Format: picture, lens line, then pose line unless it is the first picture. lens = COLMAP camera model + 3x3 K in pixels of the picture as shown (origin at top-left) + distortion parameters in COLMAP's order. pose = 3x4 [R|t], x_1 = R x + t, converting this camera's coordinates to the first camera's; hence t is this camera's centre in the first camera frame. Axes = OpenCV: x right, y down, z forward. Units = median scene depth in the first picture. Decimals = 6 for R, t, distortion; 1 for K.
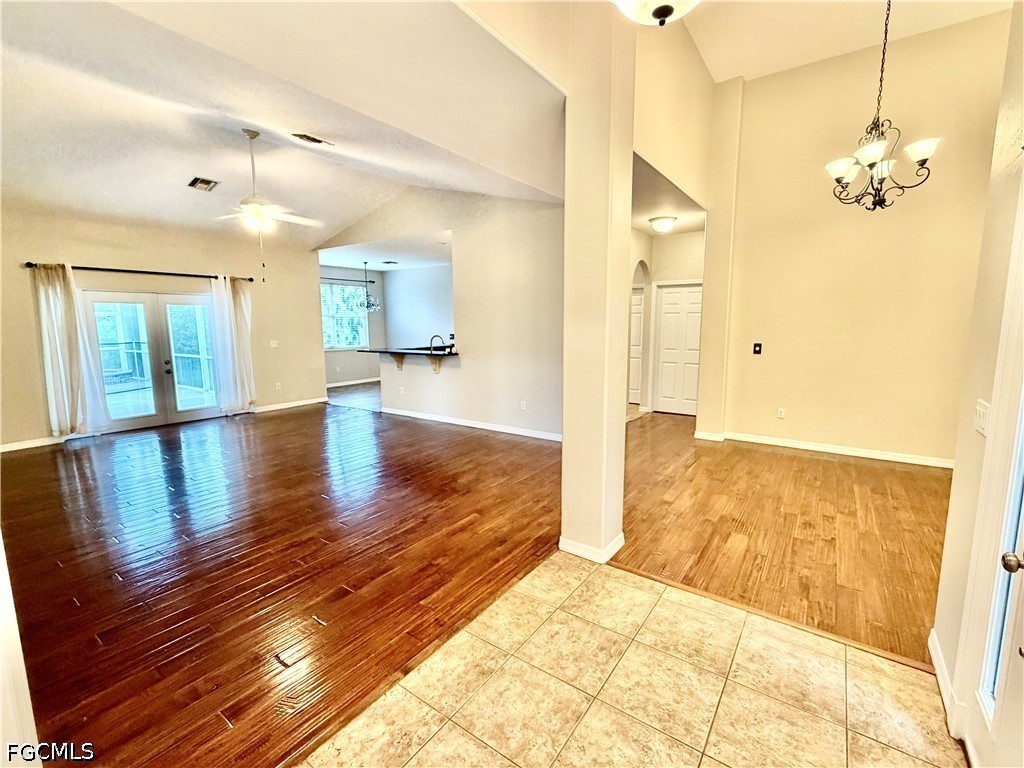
lens RADIAL K [[449.8, 0, 509.7], [0, 449.8, 385.5], [0, 0, 1]] dist [-0.002117, 0.001775]
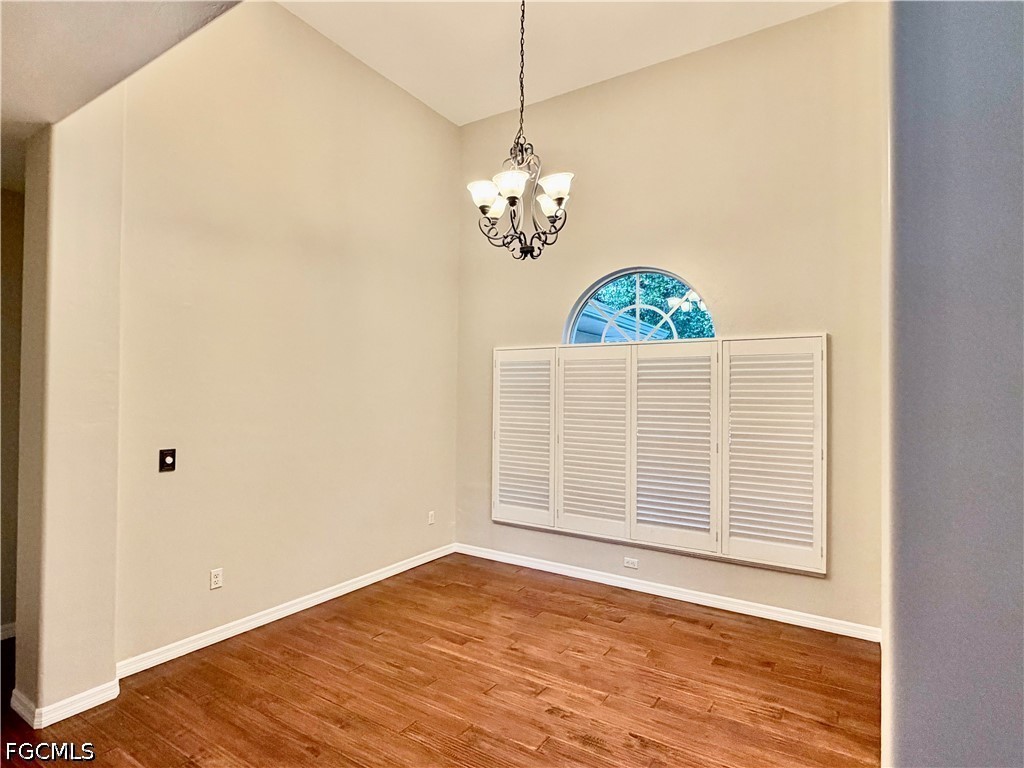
lens RADIAL K [[541.9, 0, 513.9], [0, 541.9, 387.4], [0, 0, 1]] dist [0.001741, -0.001814]
pose [[-0.050943, 0.019328, 0.998515, -0.057702], [0.132105, 0.991158, -0.012446, -0.135218], [-0.989926, 0.131275, -0.053046, 0.862349]]
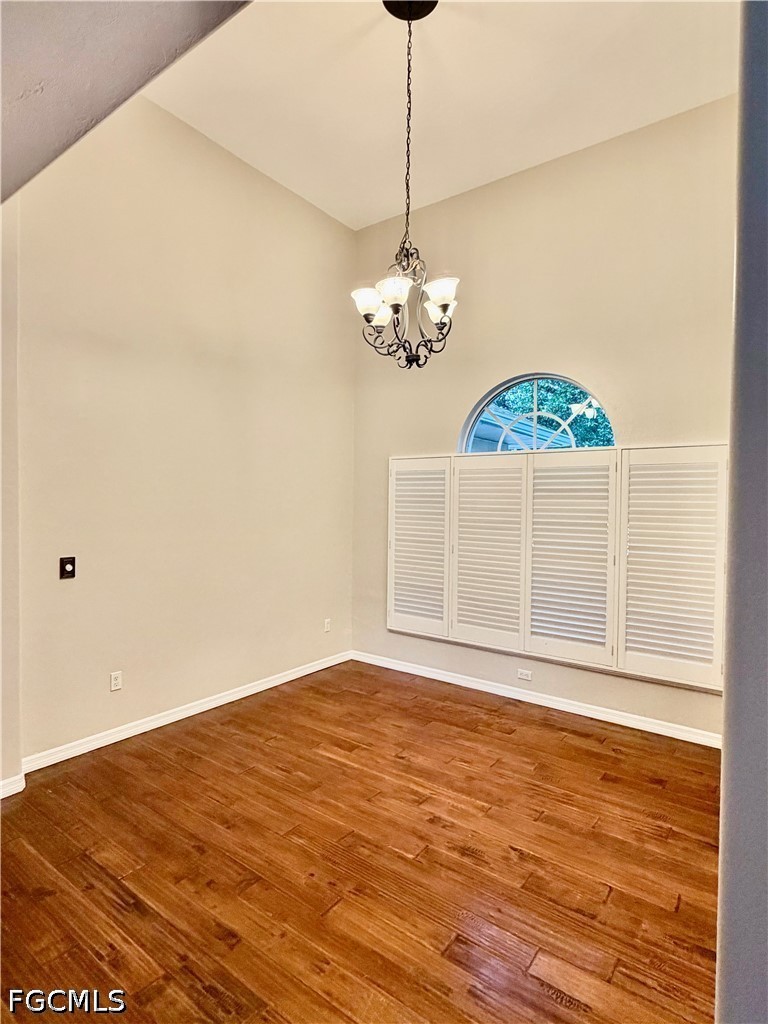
lens RADIAL K [[541.9, 0, 387.7], [0, 541.9, 513.4], [0, 0, 1]] dist [0.001741, -0.001814]
pose [[0.017089, -0.016345, 0.999720, -0.053245], [0.129734, 0.991450, 0.013993, -0.136776], [-0.991402, 0.129458, 0.019063, 0.827978]]
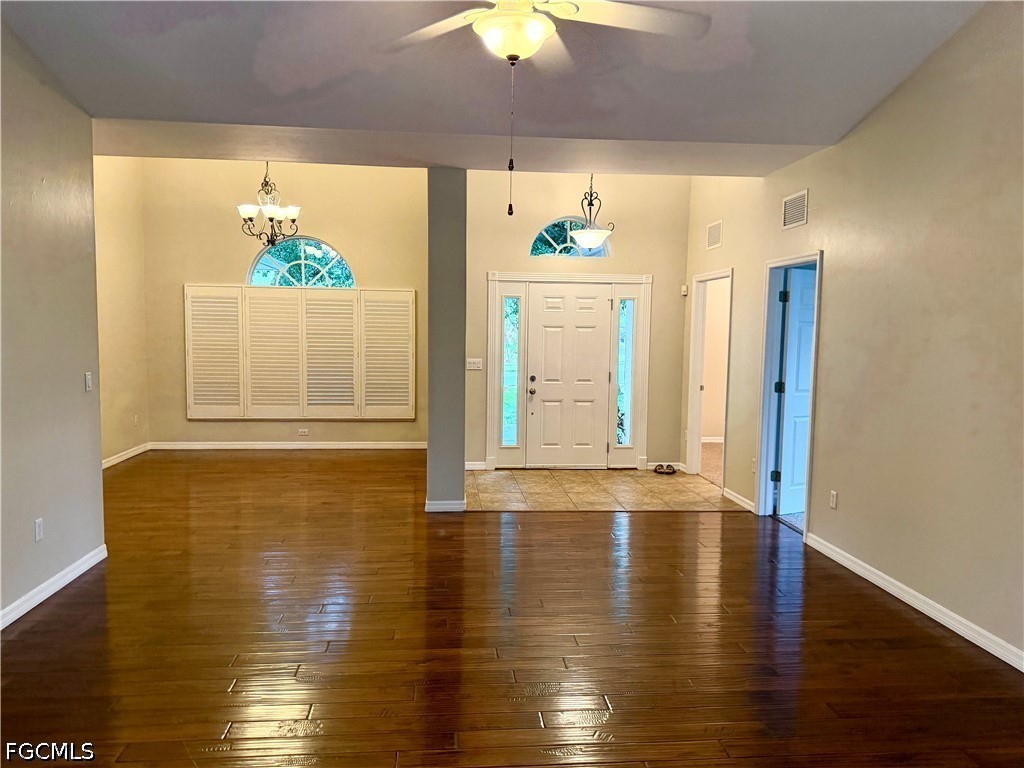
lens RADIAL K [[765.3, 0, 514.8], [0, 765.3, 381.8], [0, 0, 1]] dist [0.047884, 0.000433]
pose [[-0.657277, -0.062297, 0.751070, -1.103442], [0.095172, 0.981739, 0.164716, -0.241414], [-0.747616, 0.179744, -0.639345, 1.569772]]
